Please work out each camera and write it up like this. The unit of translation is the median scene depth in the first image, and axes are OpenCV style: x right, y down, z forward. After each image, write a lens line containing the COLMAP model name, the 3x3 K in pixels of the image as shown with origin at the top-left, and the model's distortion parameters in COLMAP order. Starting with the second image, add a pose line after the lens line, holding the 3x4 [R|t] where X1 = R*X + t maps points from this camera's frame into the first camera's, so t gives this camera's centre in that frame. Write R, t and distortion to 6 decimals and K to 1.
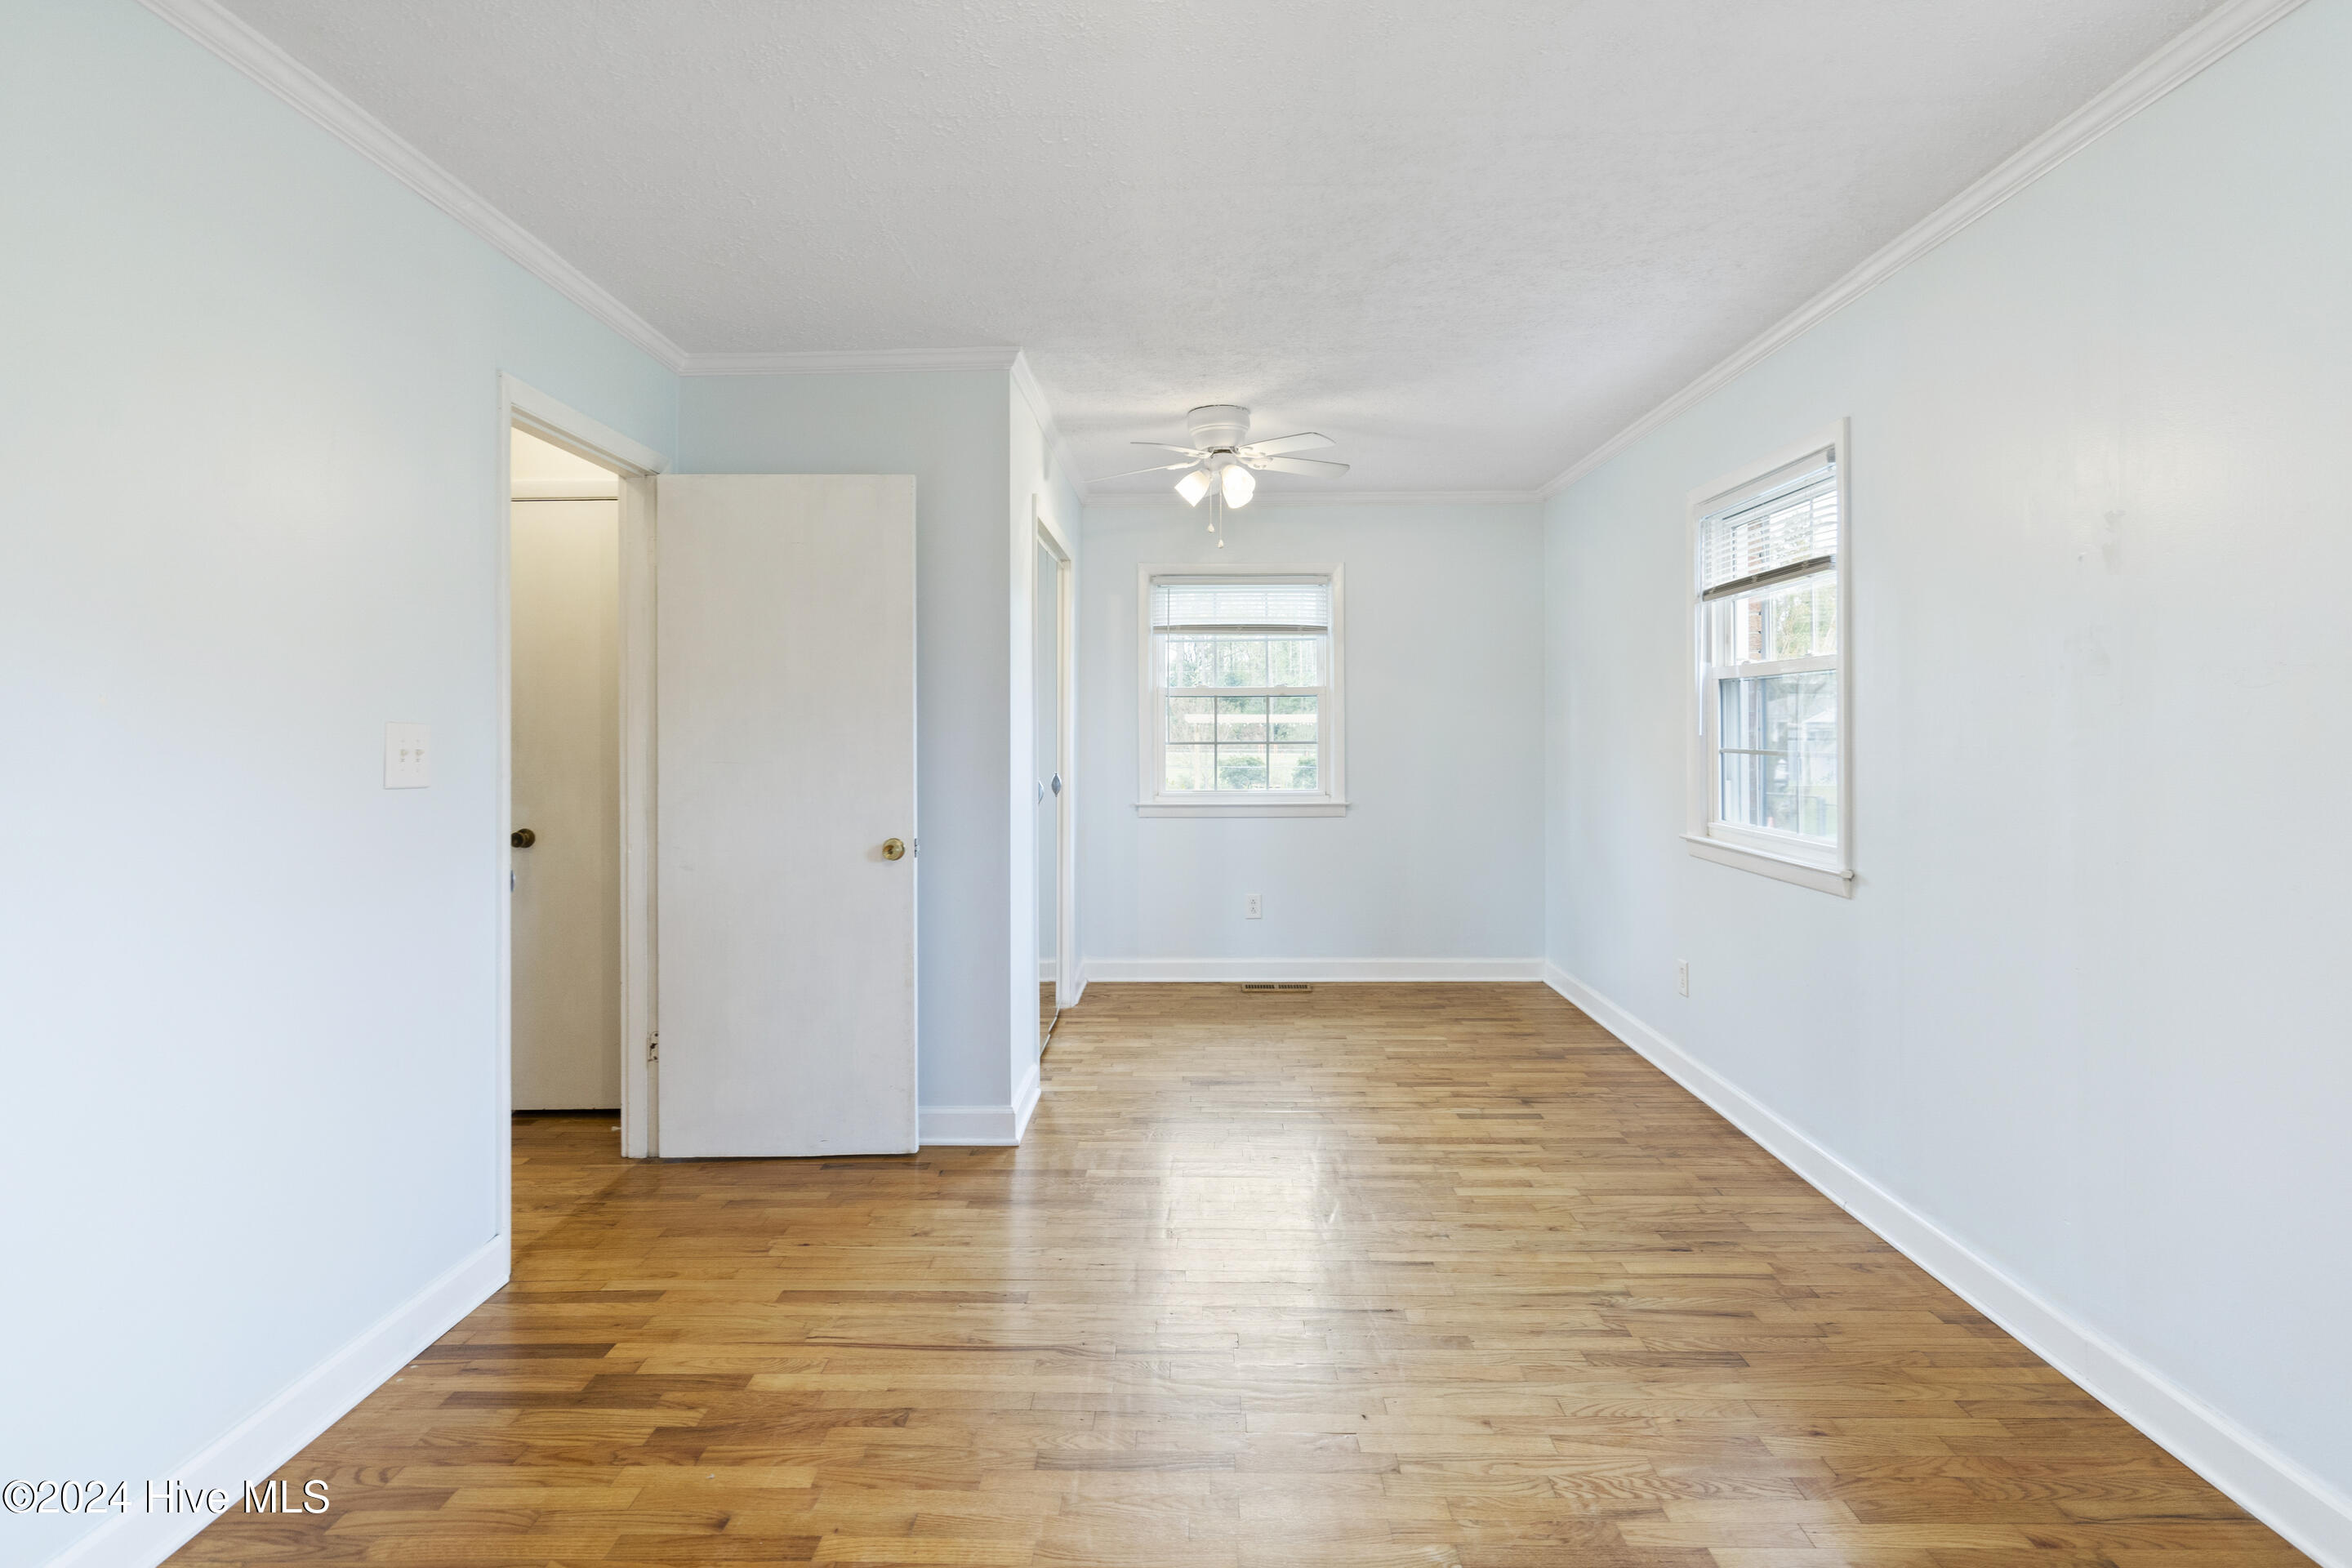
lens RADIAL K [[1204.0, 0, 1175.3], [0, 1204.0, 729.2], [0, 0, 1]] dist [0.003018, 0.000433]
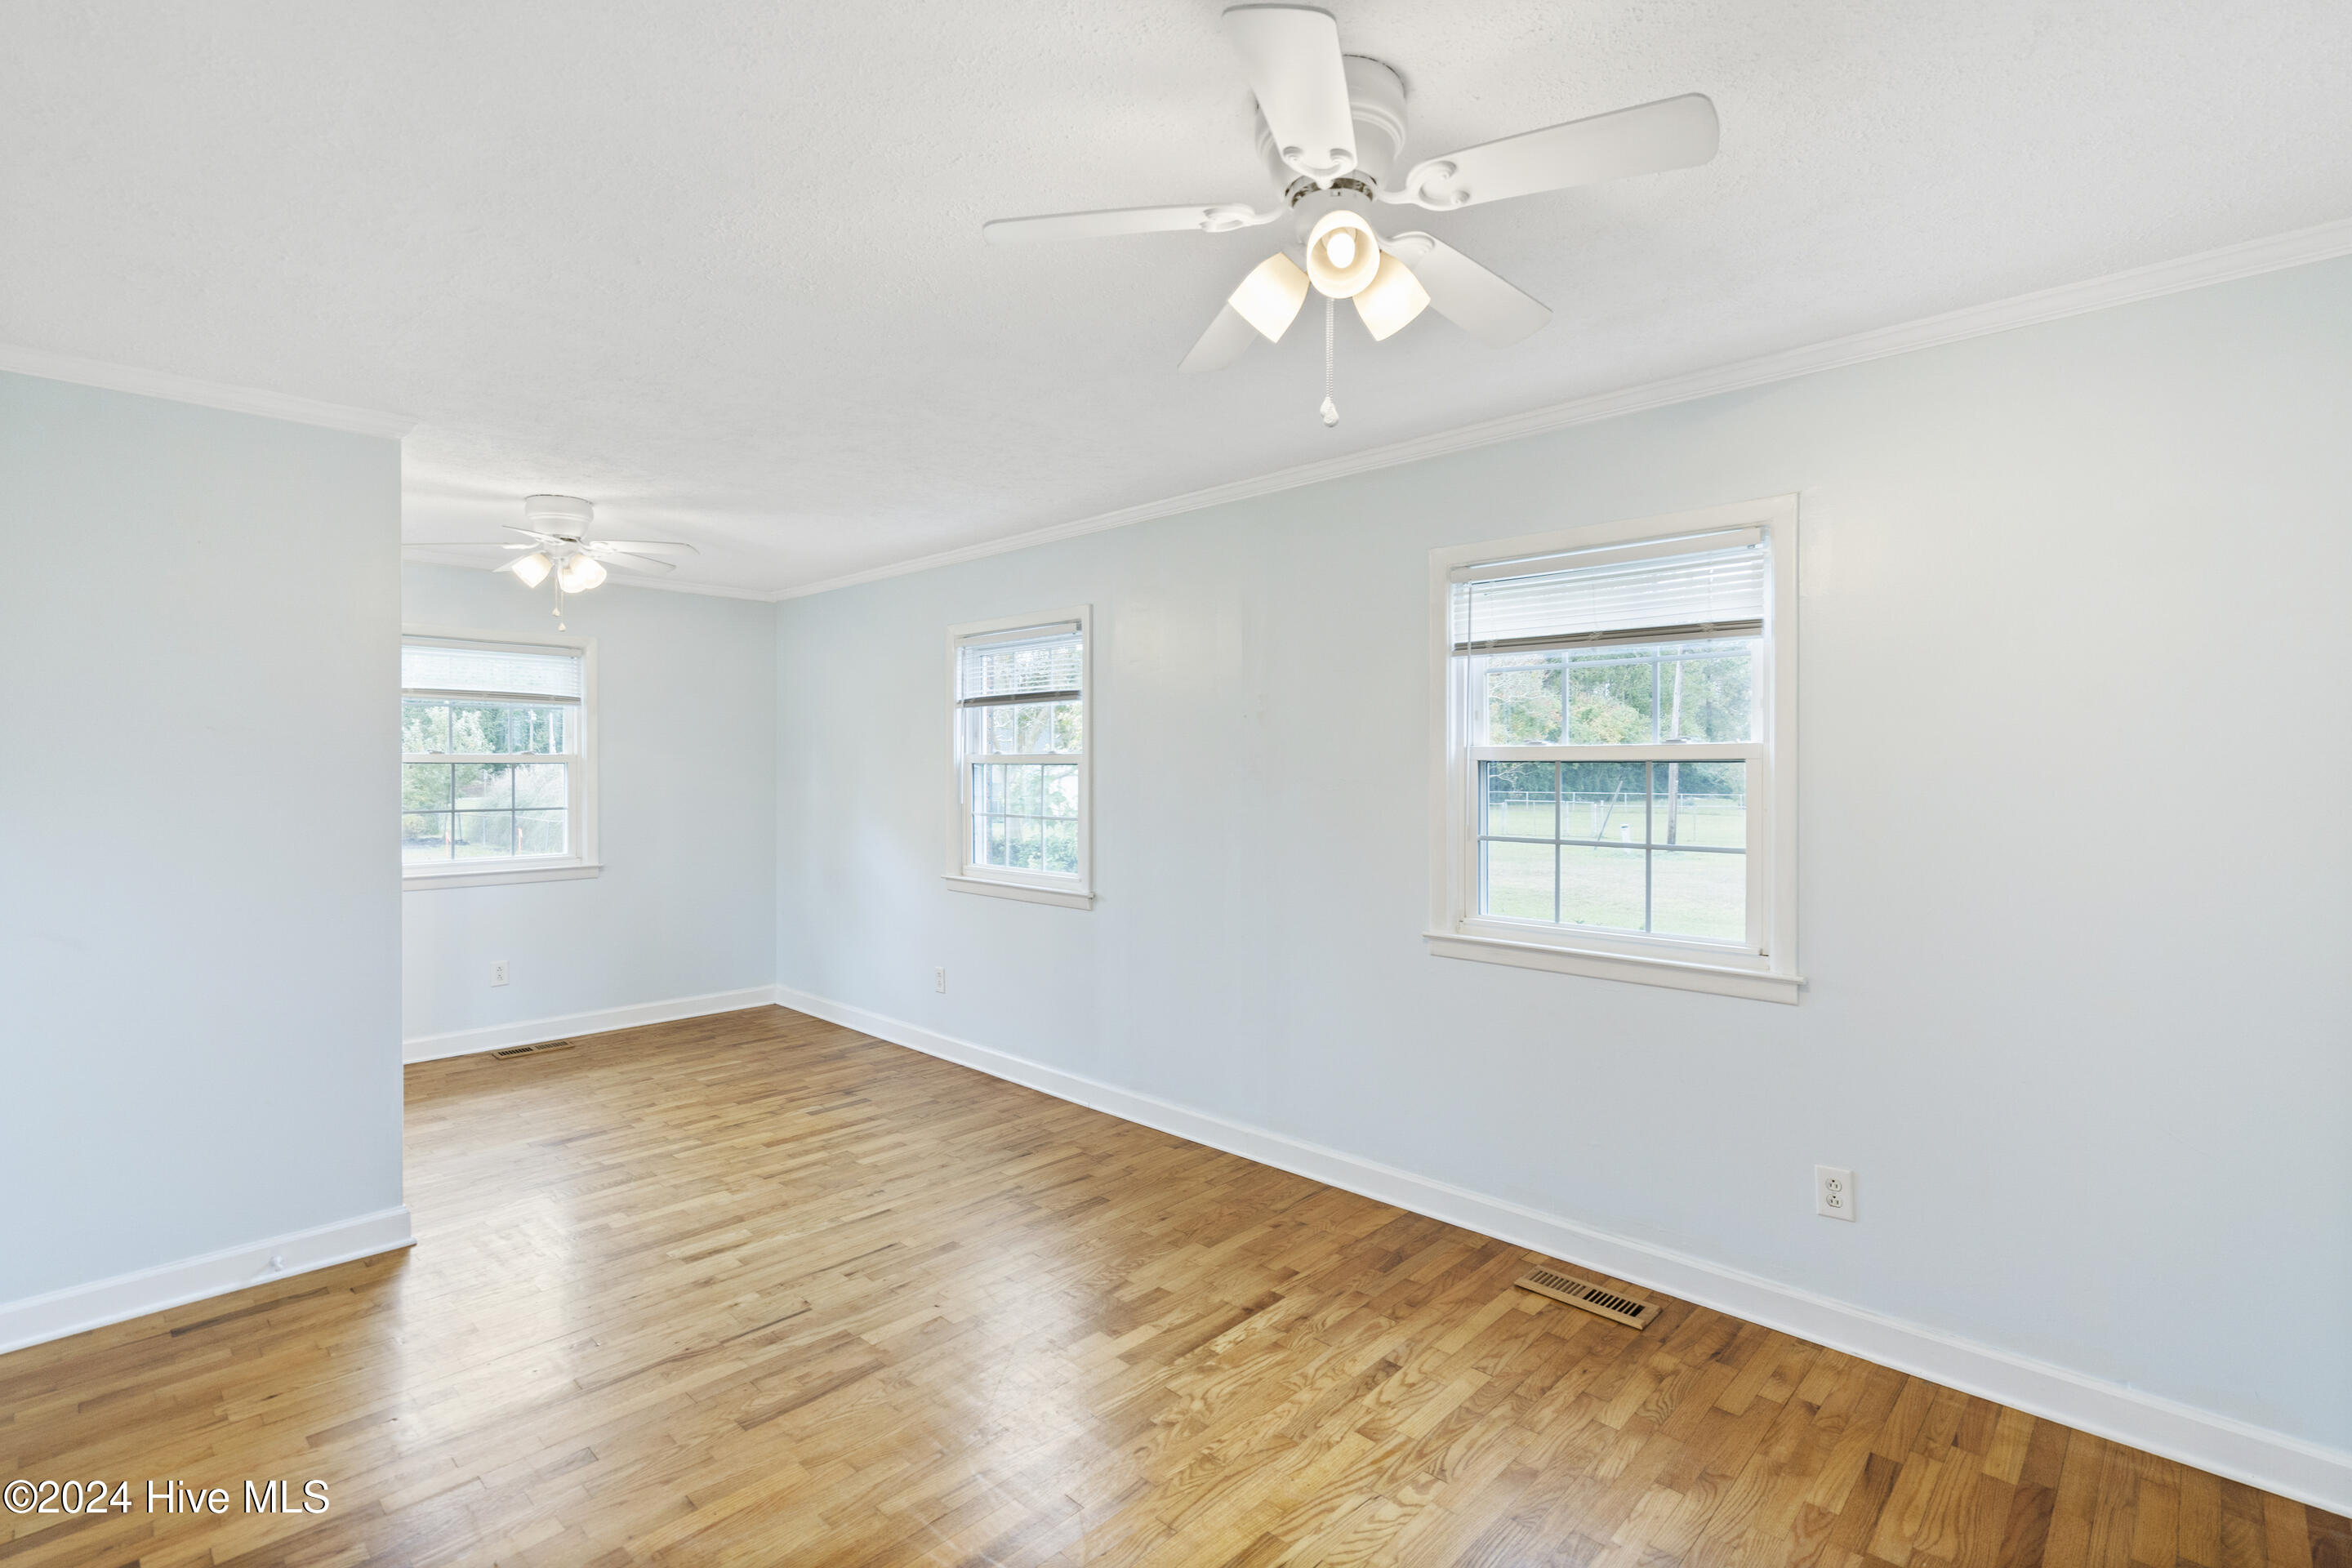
lens RADIAL K [[1087.8, 0, 1185.9], [0, 1087.8, 777.3], [0, 0, 1]] dist [-0.001517, 0.000697]
pose [[0.673437, -0.000650, 0.739244, -0.416827], [-0.004151, 0.999981, 0.004661, -0.042442], [-0.739233, -0.006207, 0.673421, -0.054043]]
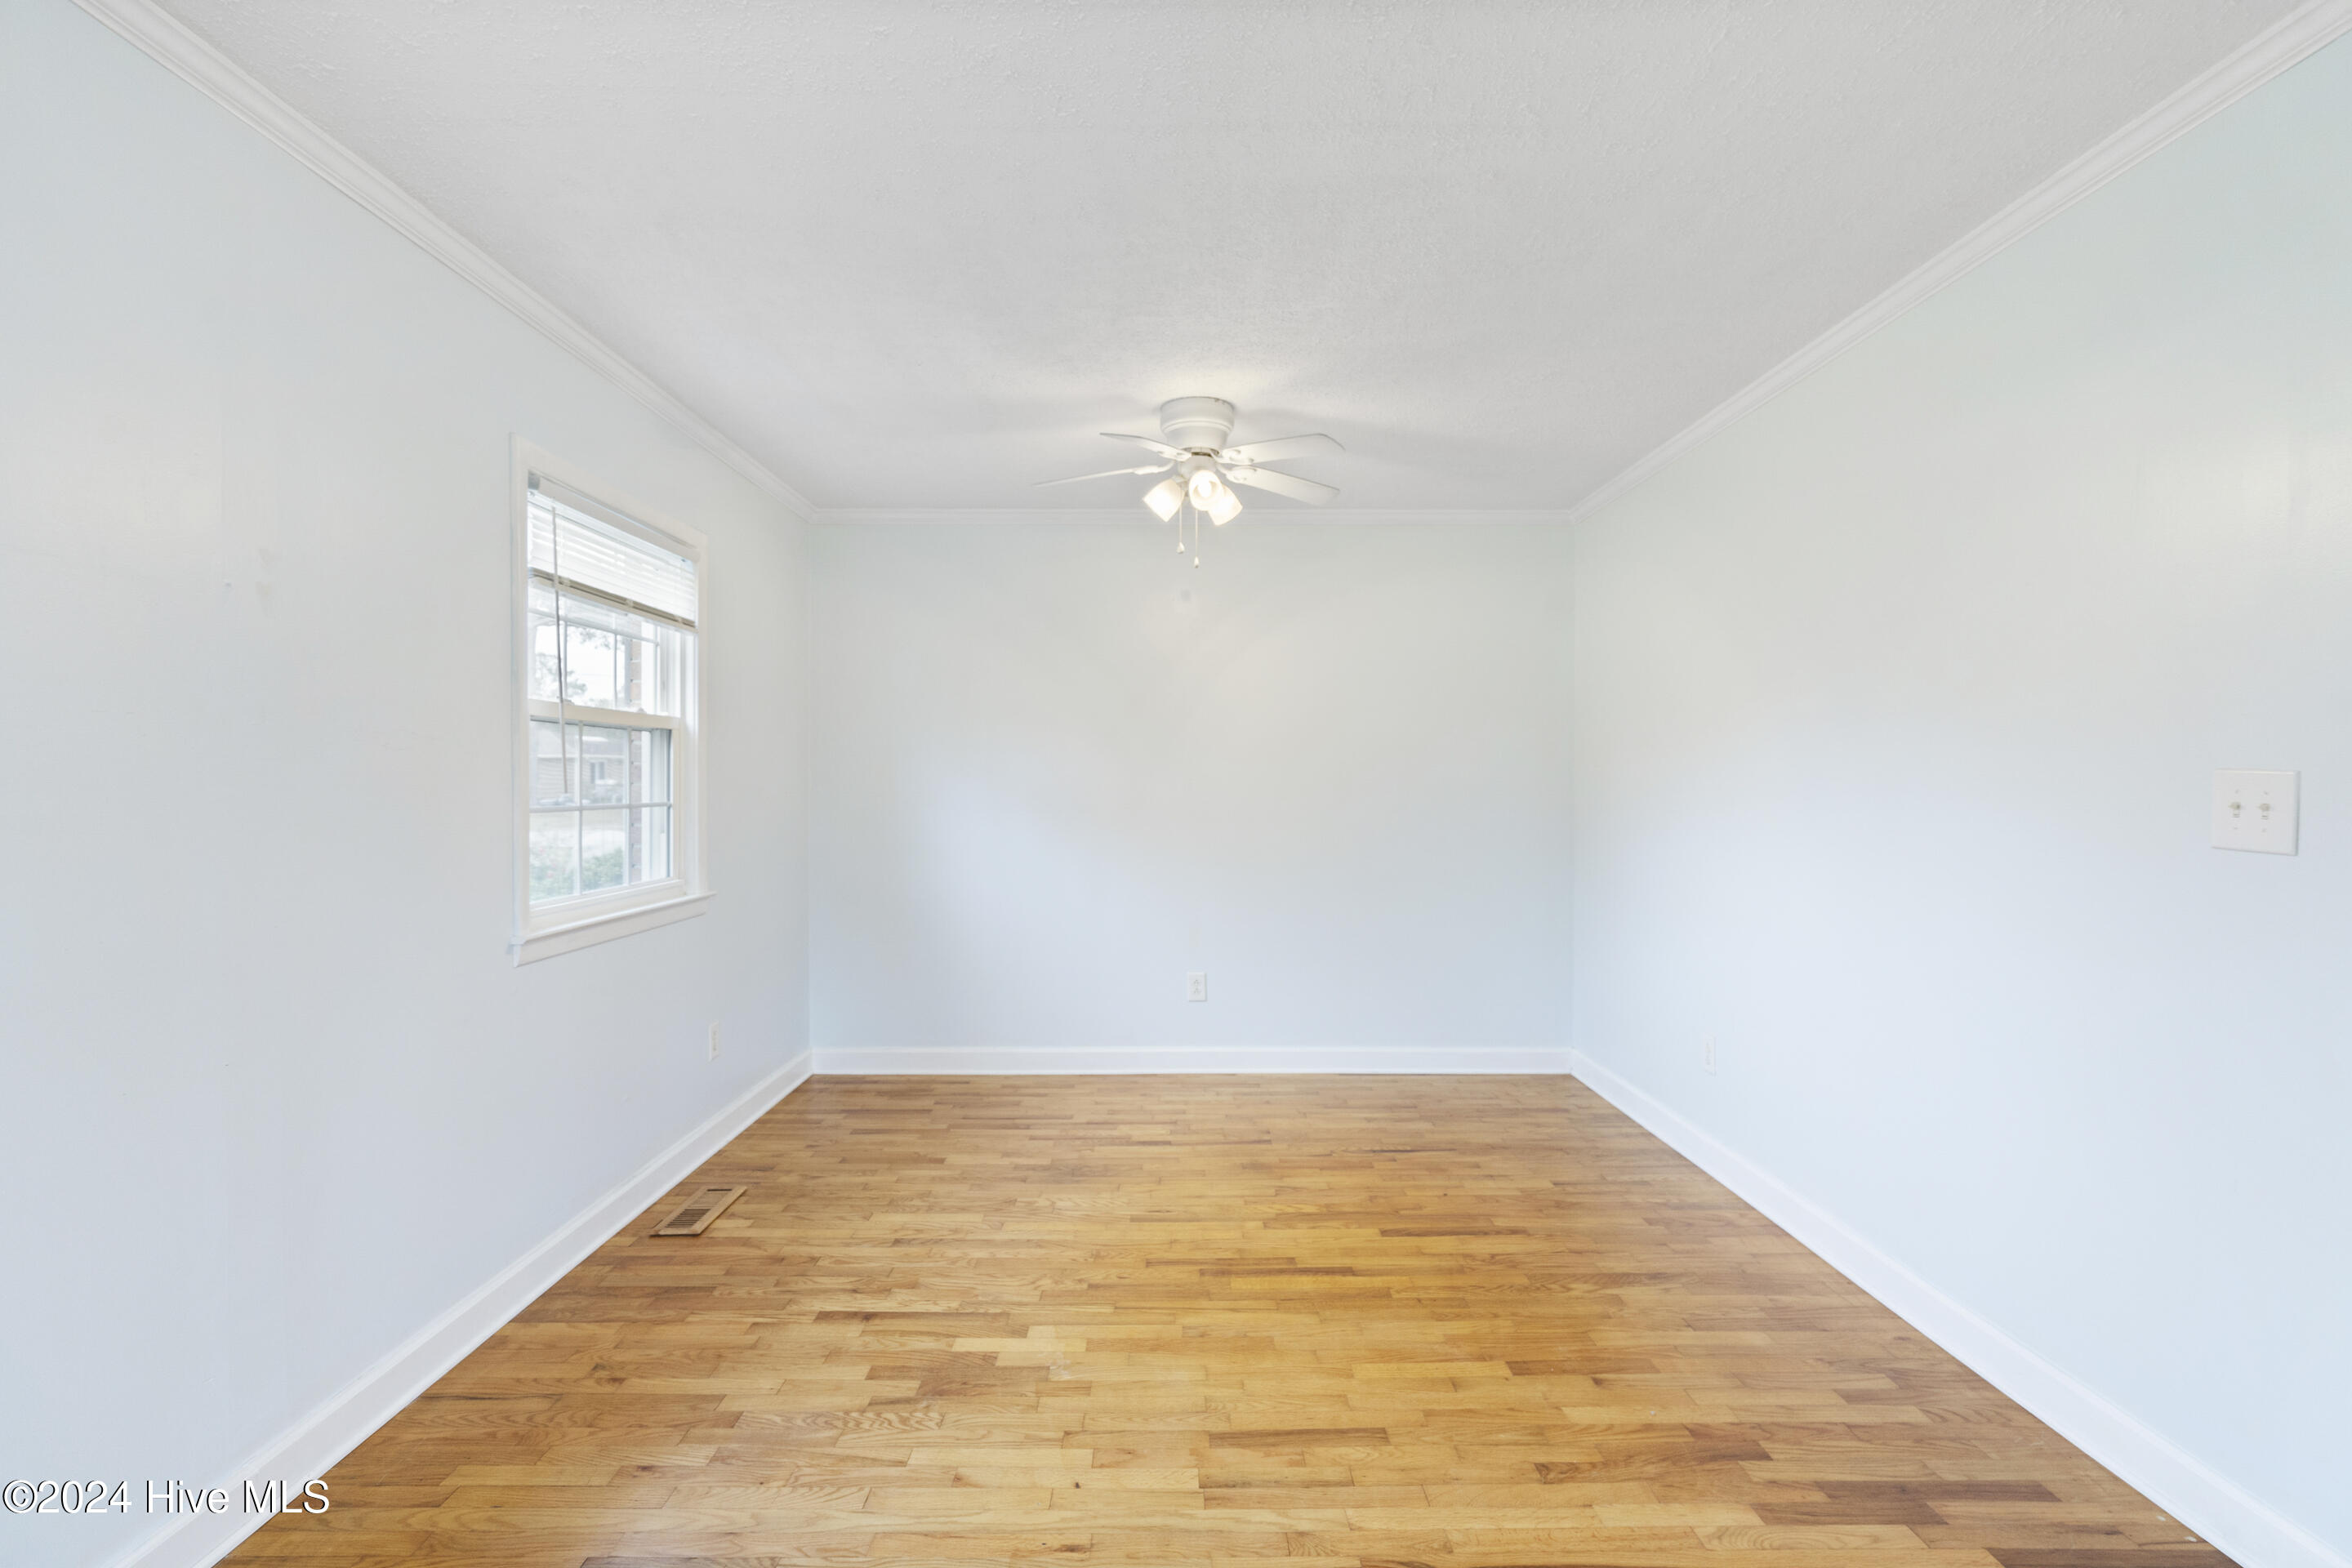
lens RADIAL K [[1071.1, 0, 1167.9], [0, 1071.1, 777.7], [0, 0, 1]] dist [-0.001364, 0.000072]
pose [[-0.999815, 0.002133, -0.019132, 0.069995], [0.002206, 0.999990, -0.003787, 0.000495], [0.019124, -0.003829, -0.999810, 1.317191]]
